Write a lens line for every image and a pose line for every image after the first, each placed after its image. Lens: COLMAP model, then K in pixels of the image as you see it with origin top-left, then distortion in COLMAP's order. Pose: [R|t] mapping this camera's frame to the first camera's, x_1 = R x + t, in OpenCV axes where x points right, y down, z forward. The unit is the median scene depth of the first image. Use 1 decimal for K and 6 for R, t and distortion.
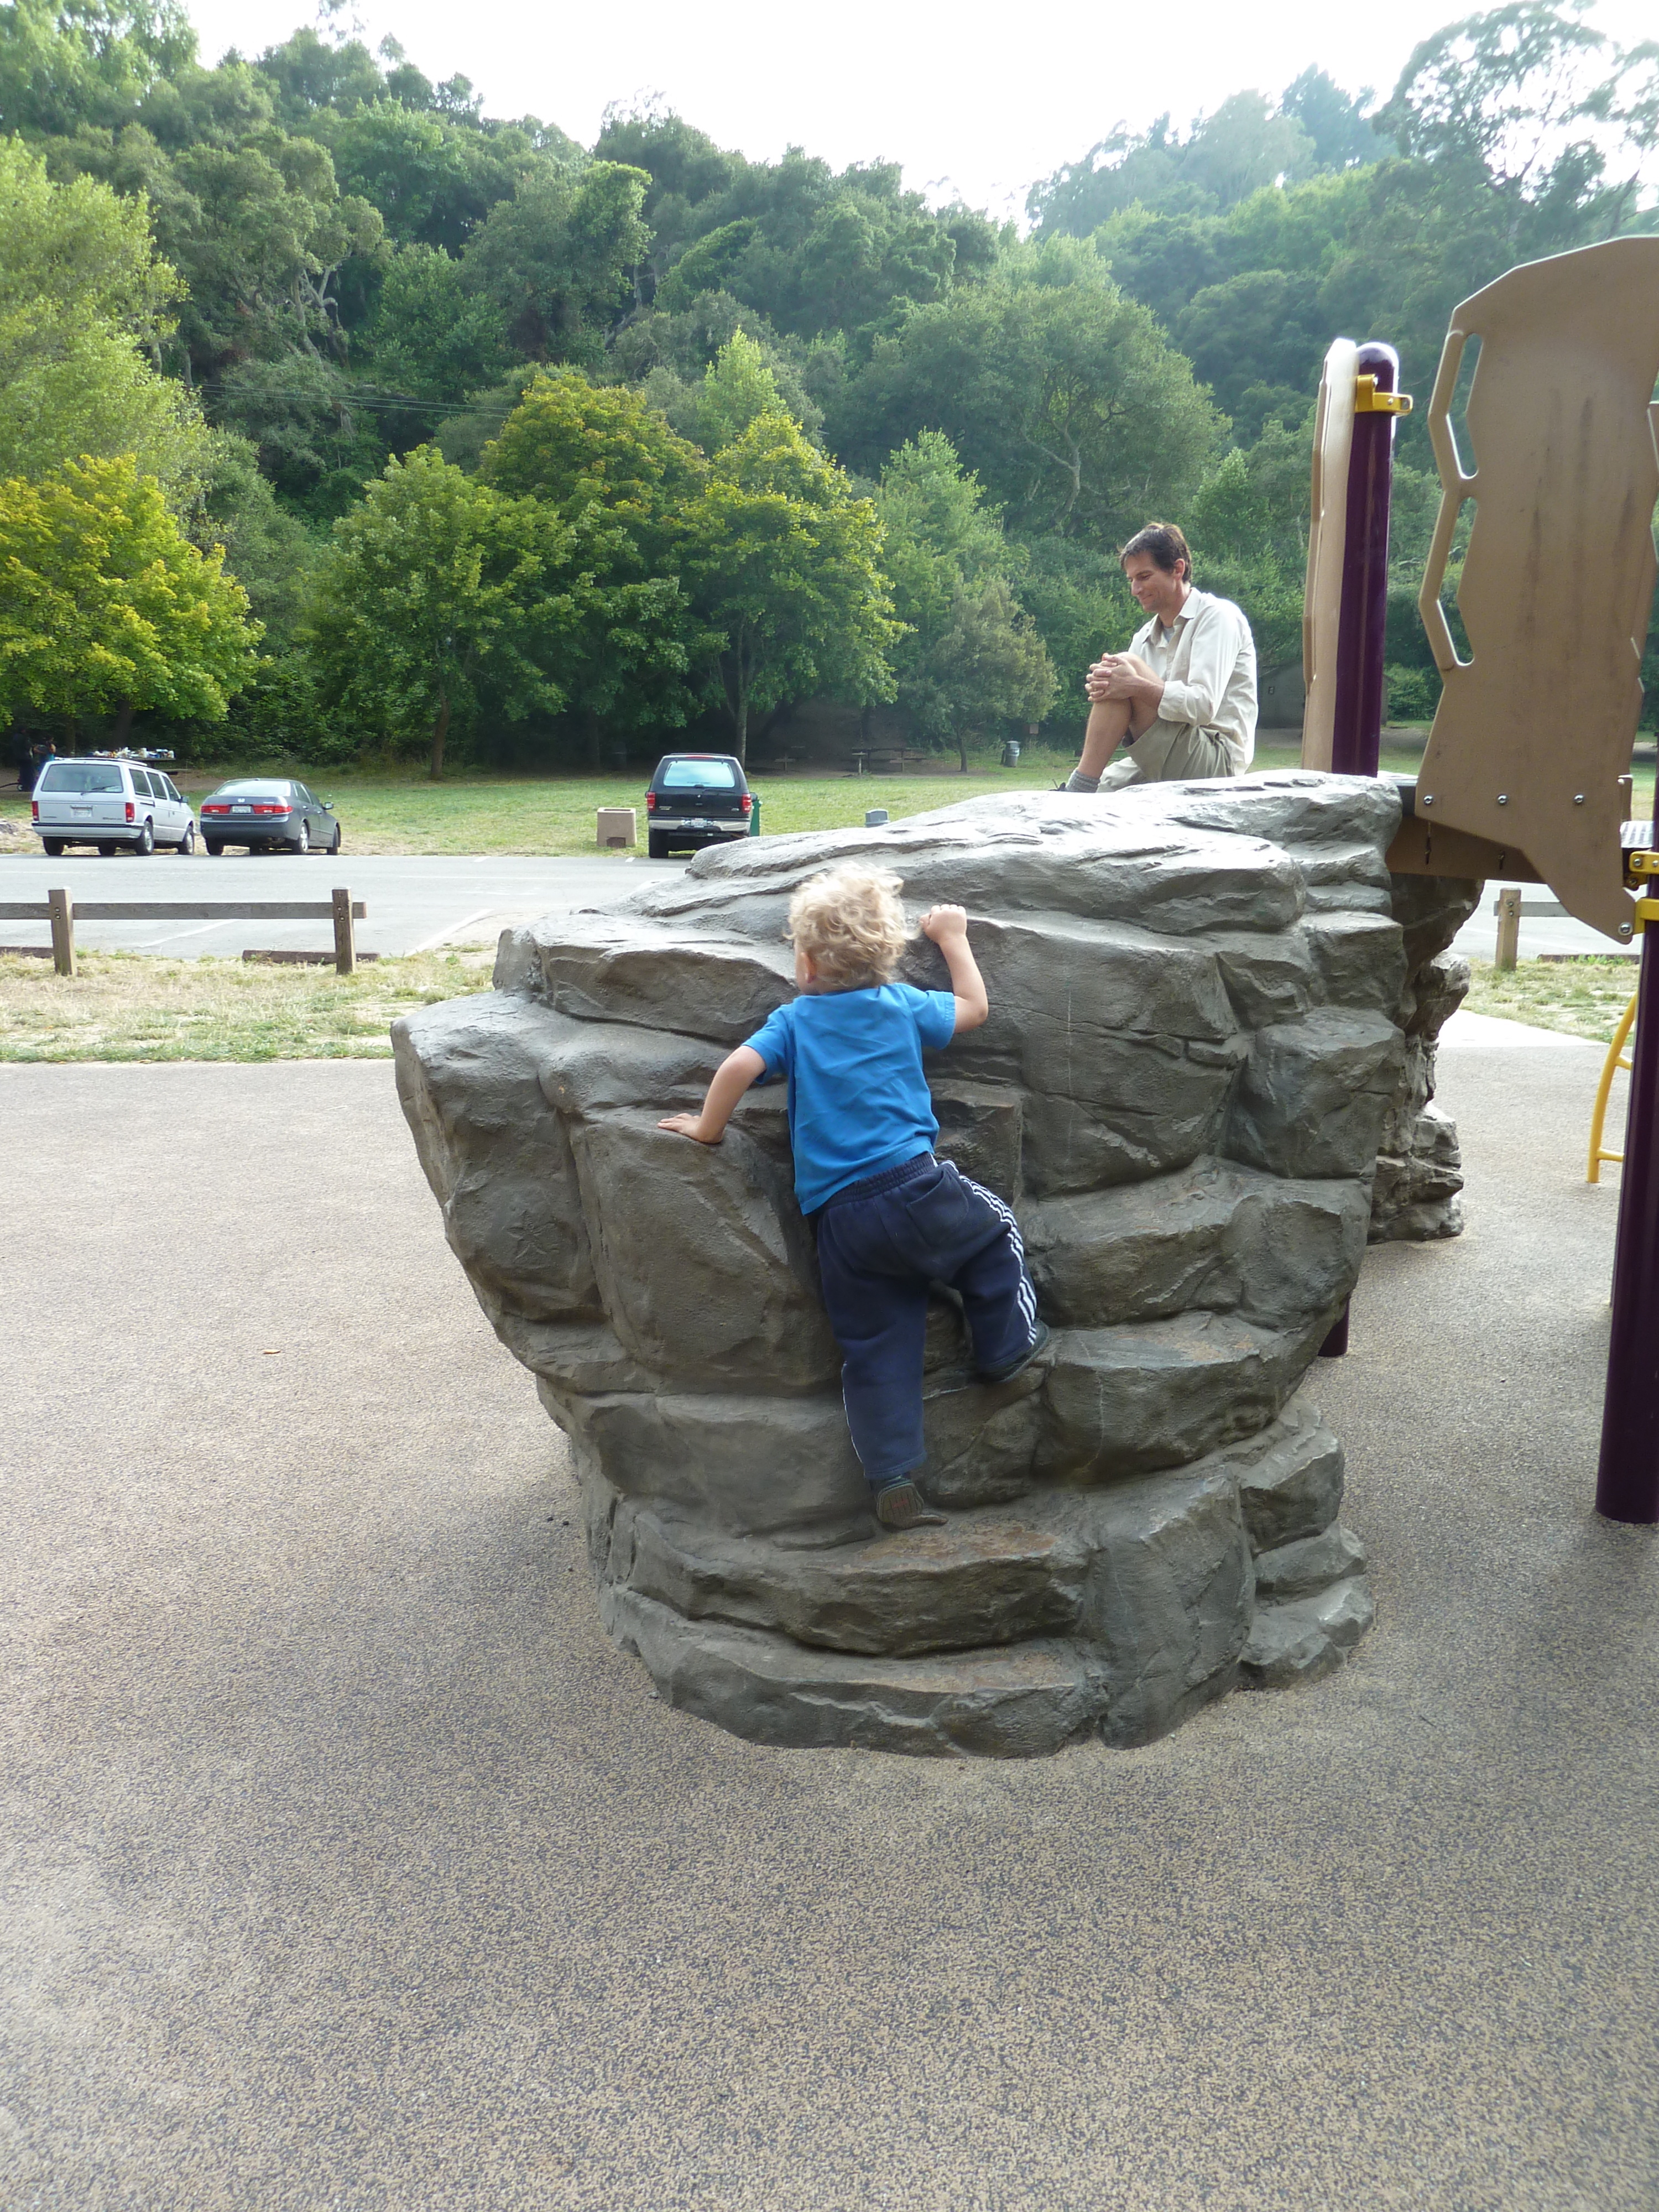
lens RADIAL K [[1636.4, 0, 827.6], [0, 1636.4, 1109.8], [0, 0, 1]] dist [-0.043406, 0.004467]
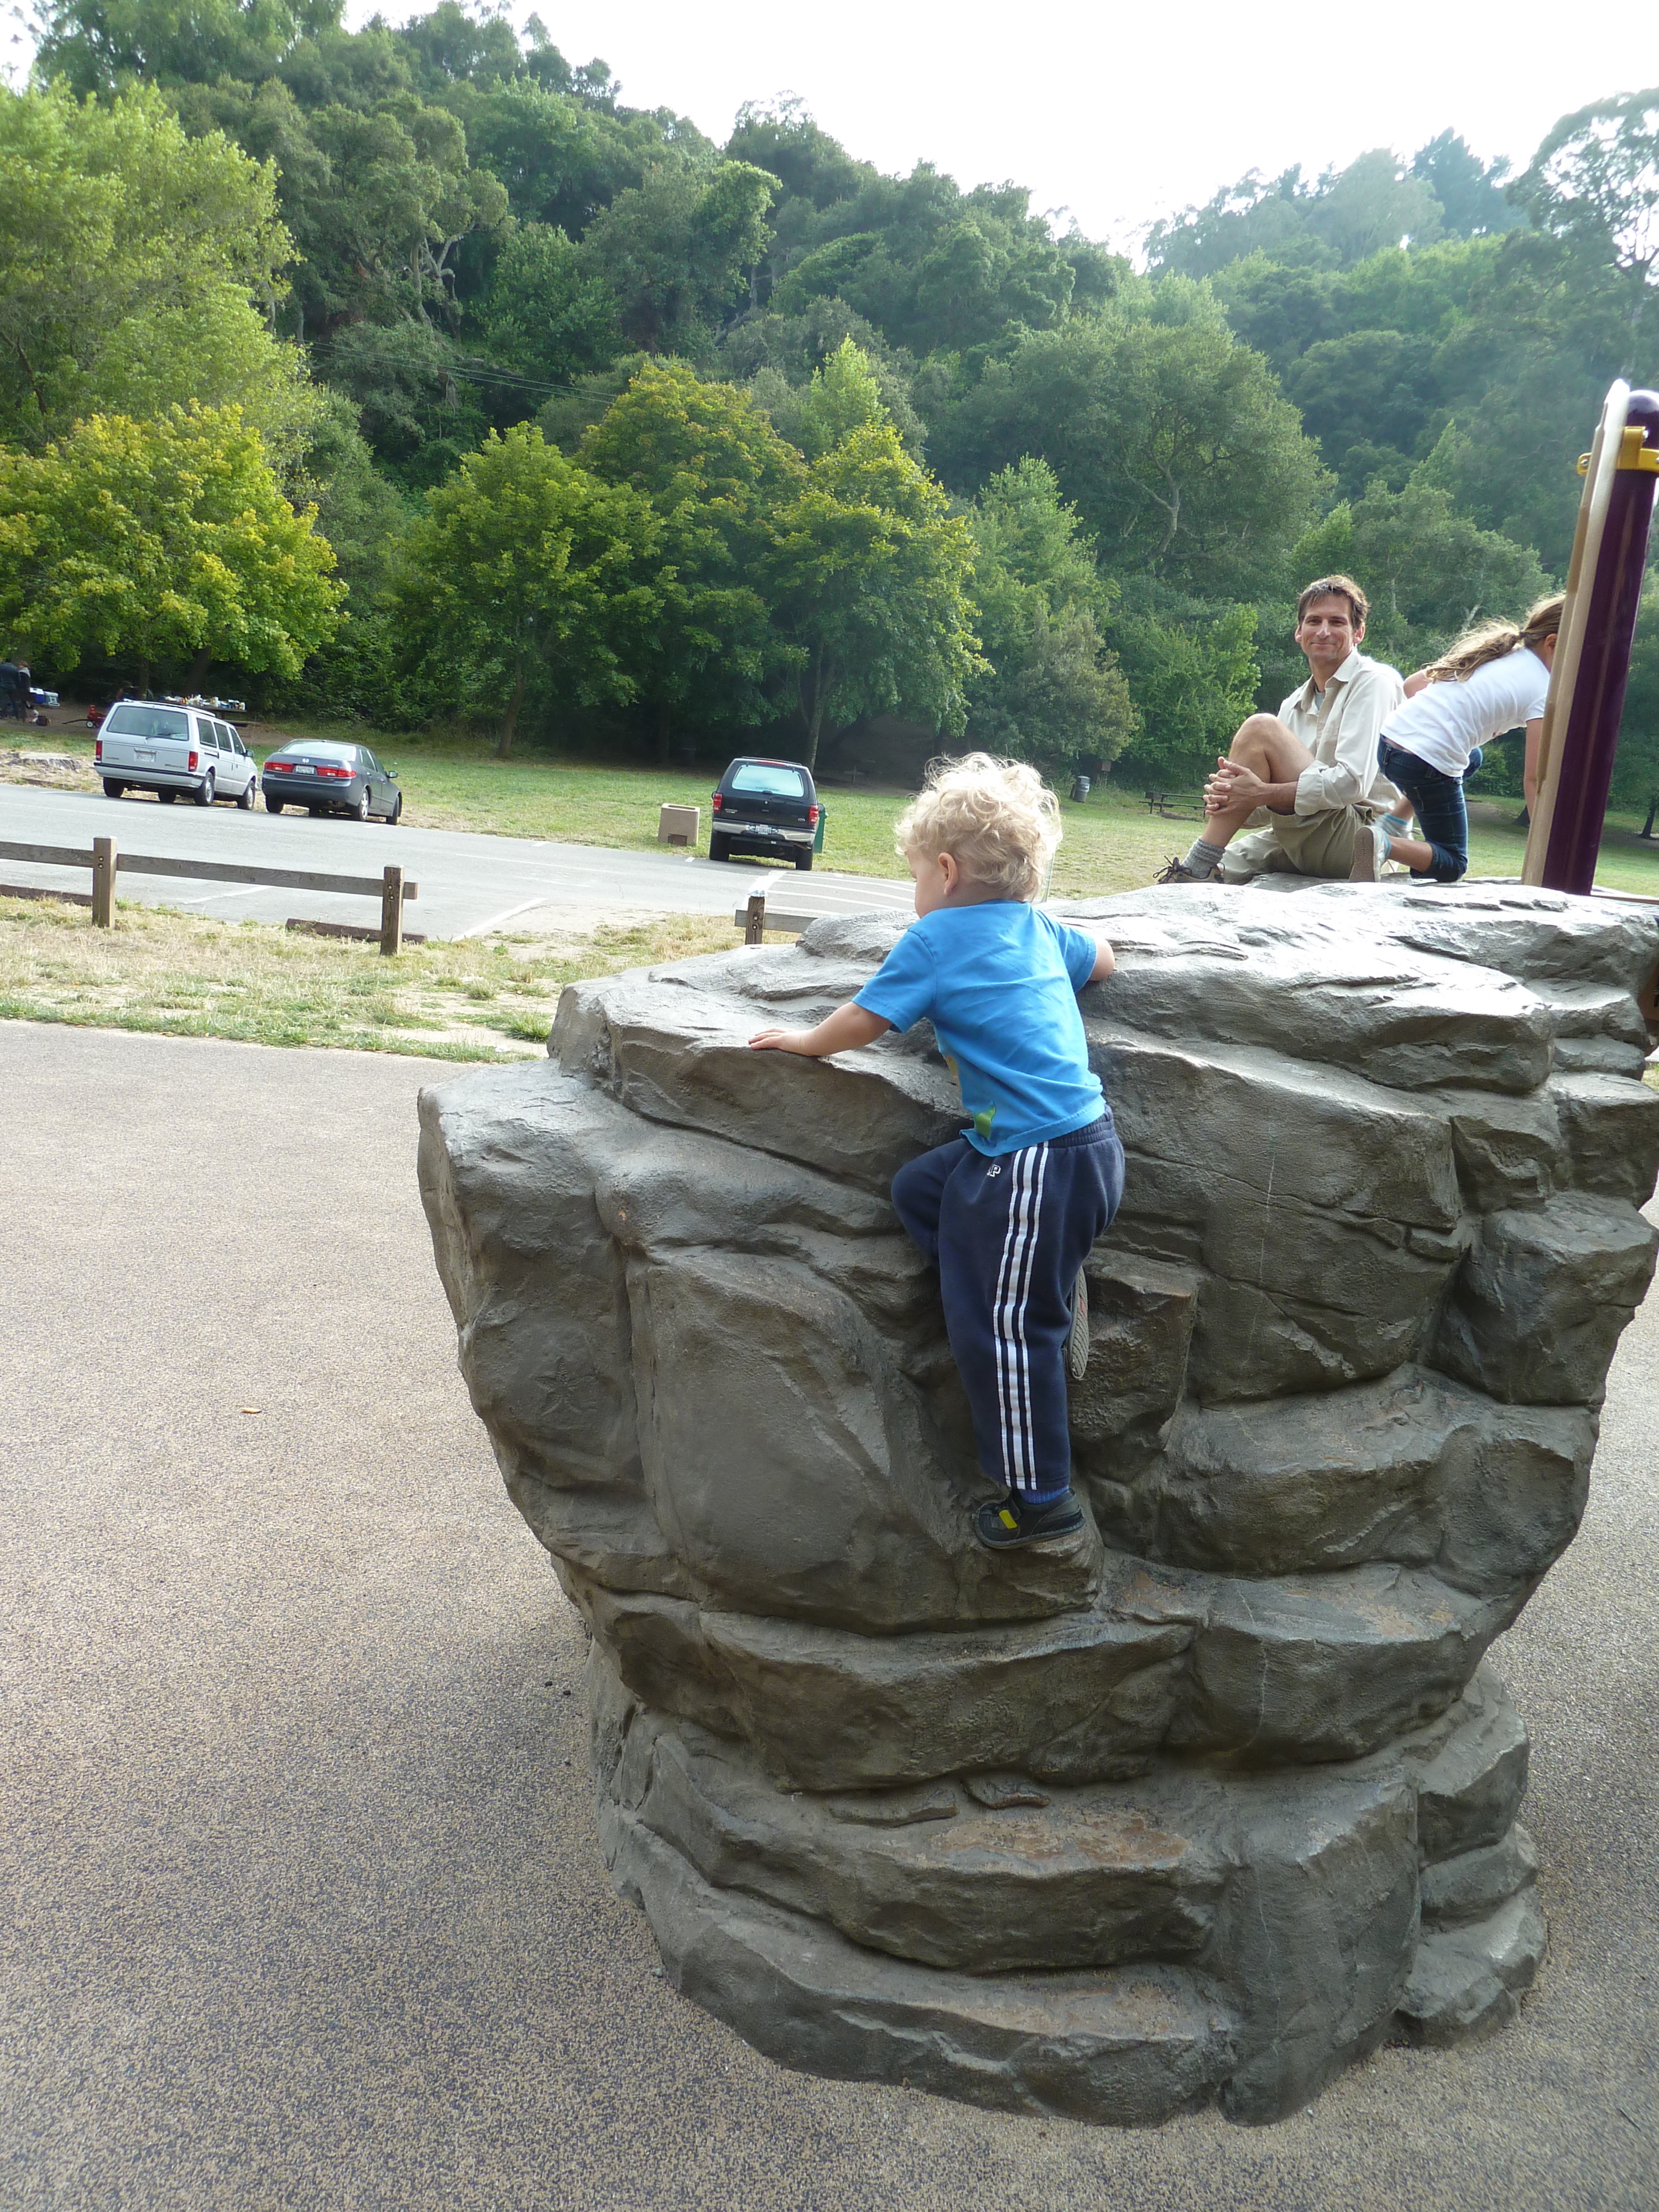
lens RADIAL K [[1640.9, 0, 829.5], [0, 1640.9, 1106.0], [0, 0, 1]] dist [-0.043215, 0.006480]
pose [[0.994589, 0.102237, -0.018425, -0.012636], [-0.102414, 0.994702, -0.008952, -0.015851], [0.017412, 0.010790, 0.999790, 0.048933]]
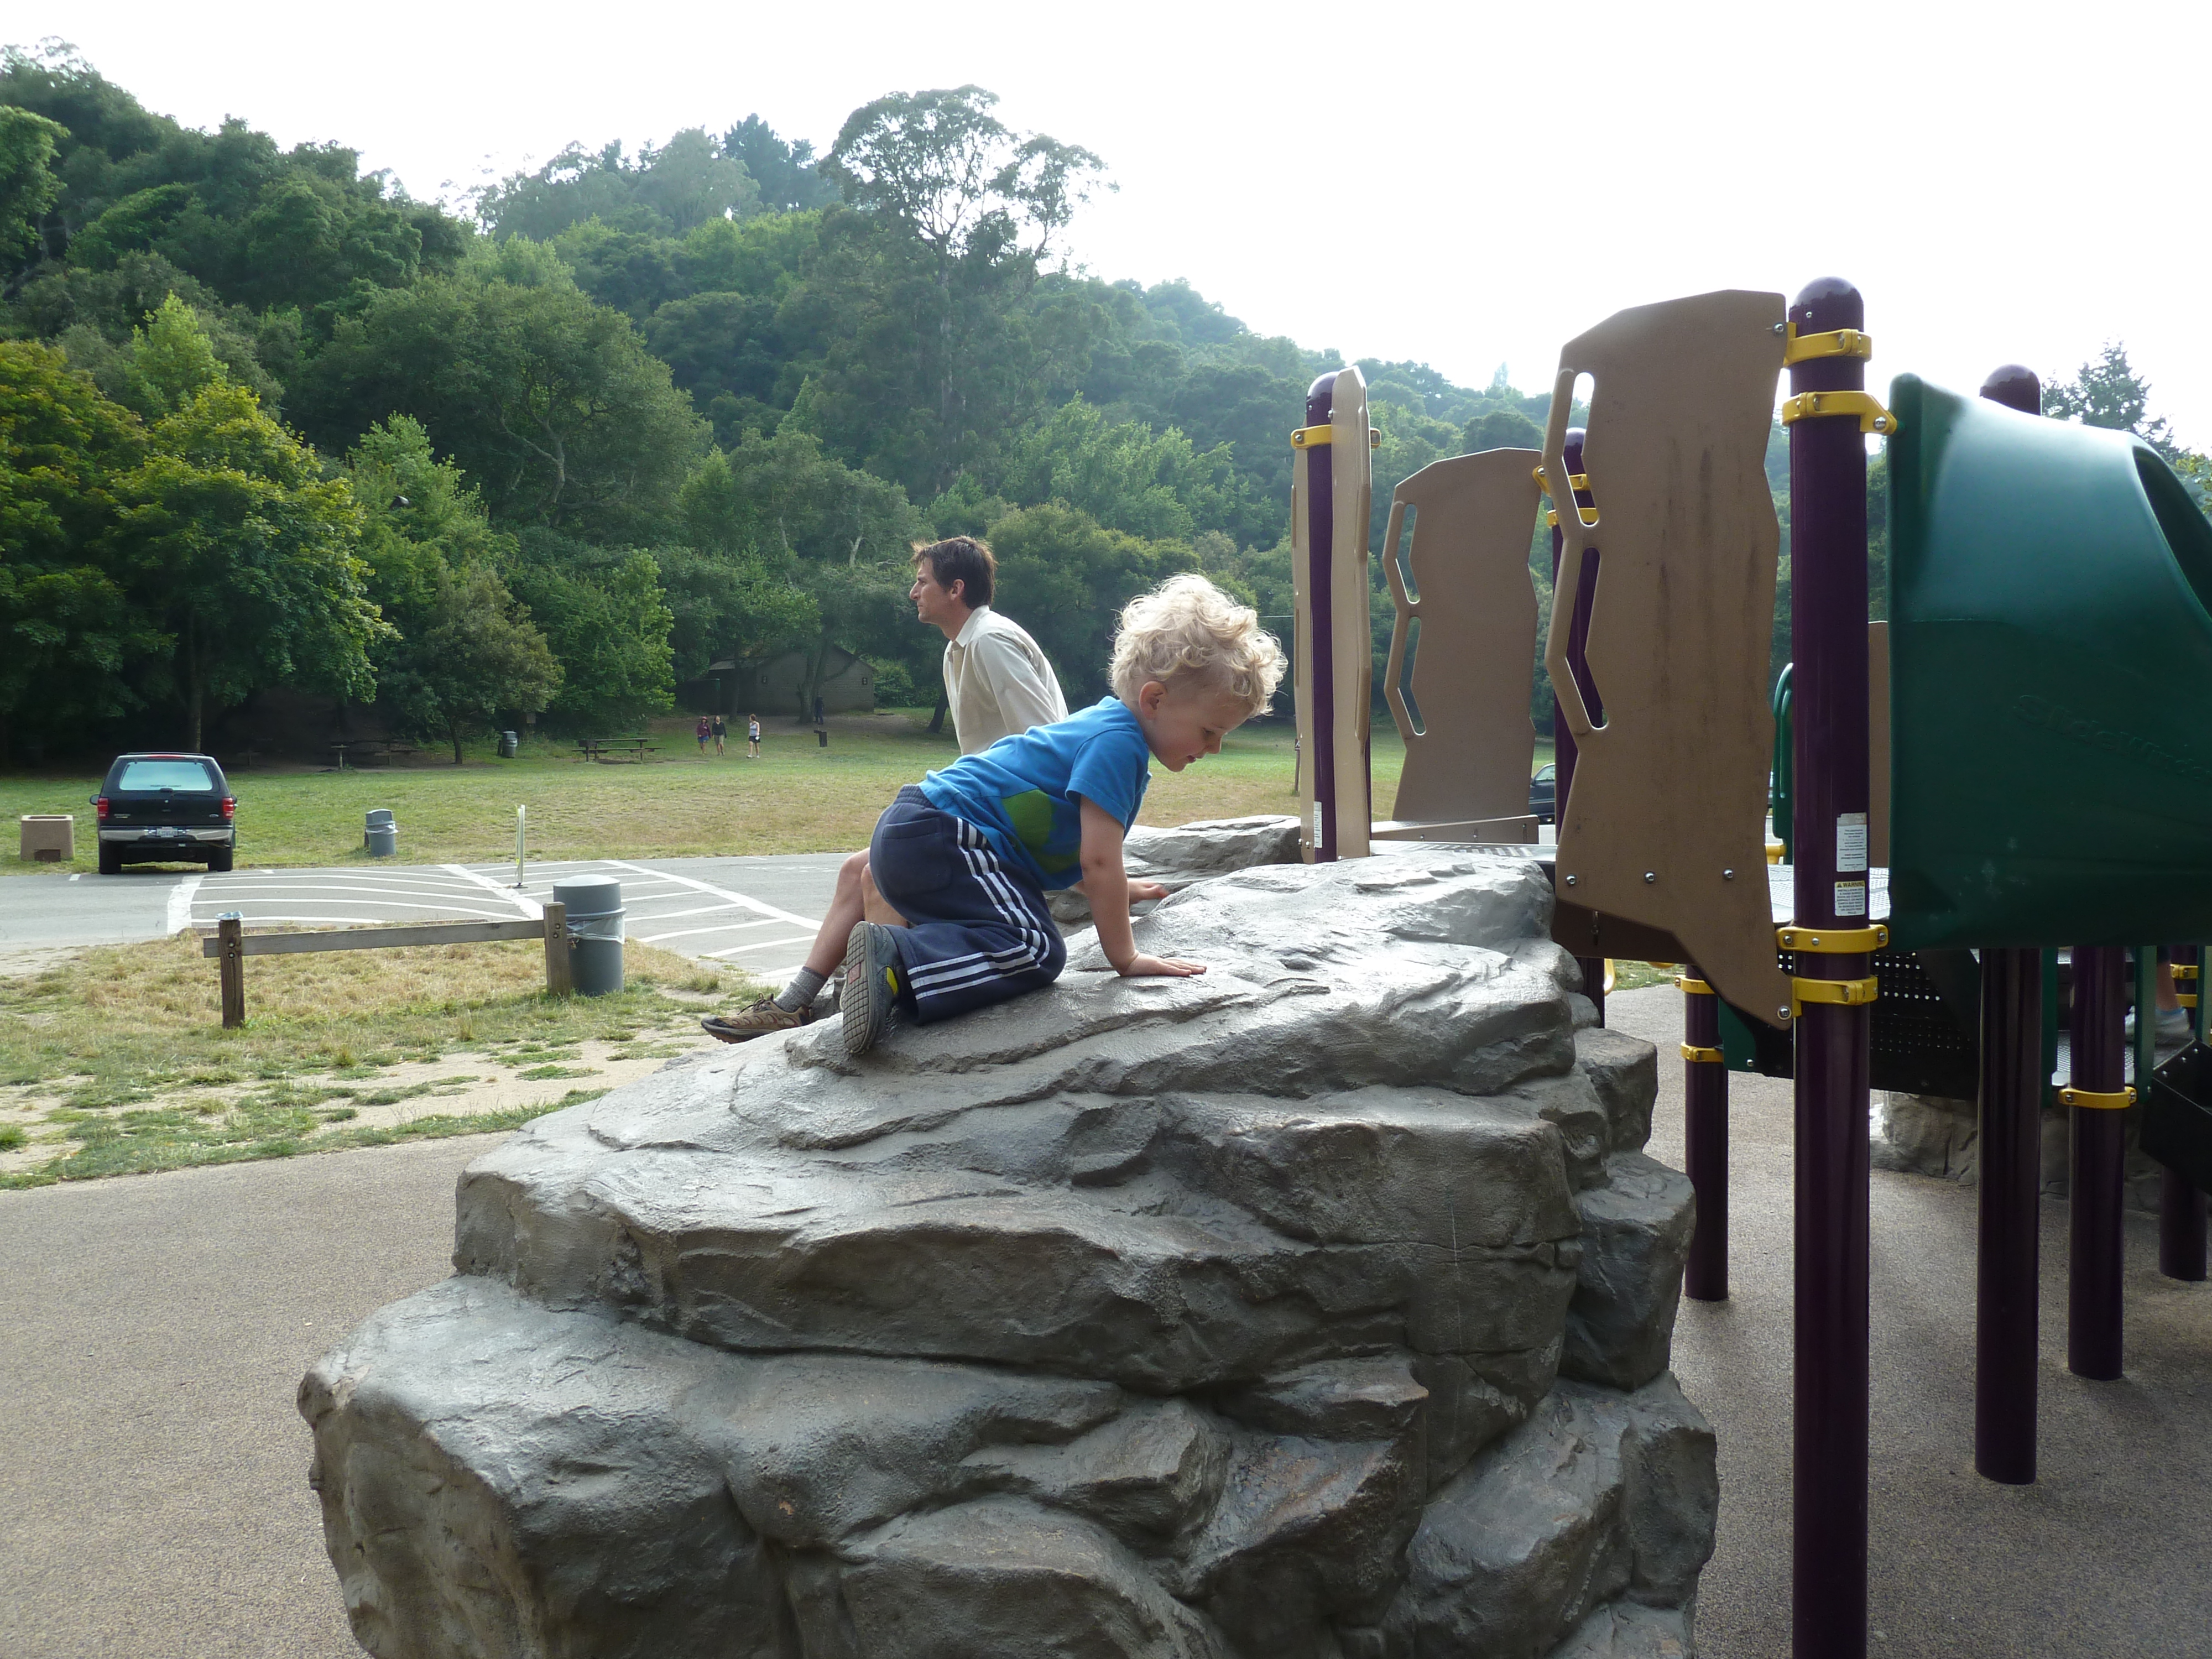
lens RADIAL K [[1640.9, 0, 1096.5], [0, 1640.9, 820.6], [0, 0, 1]] dist [-0.043215, 0.006480]
pose [[0.893318, -0.029468, 0.448458, -0.072794], [0.102727, 0.984820, -0.139918, -0.036647], [-0.437527, 0.171060, 0.882784, 0.096673]]
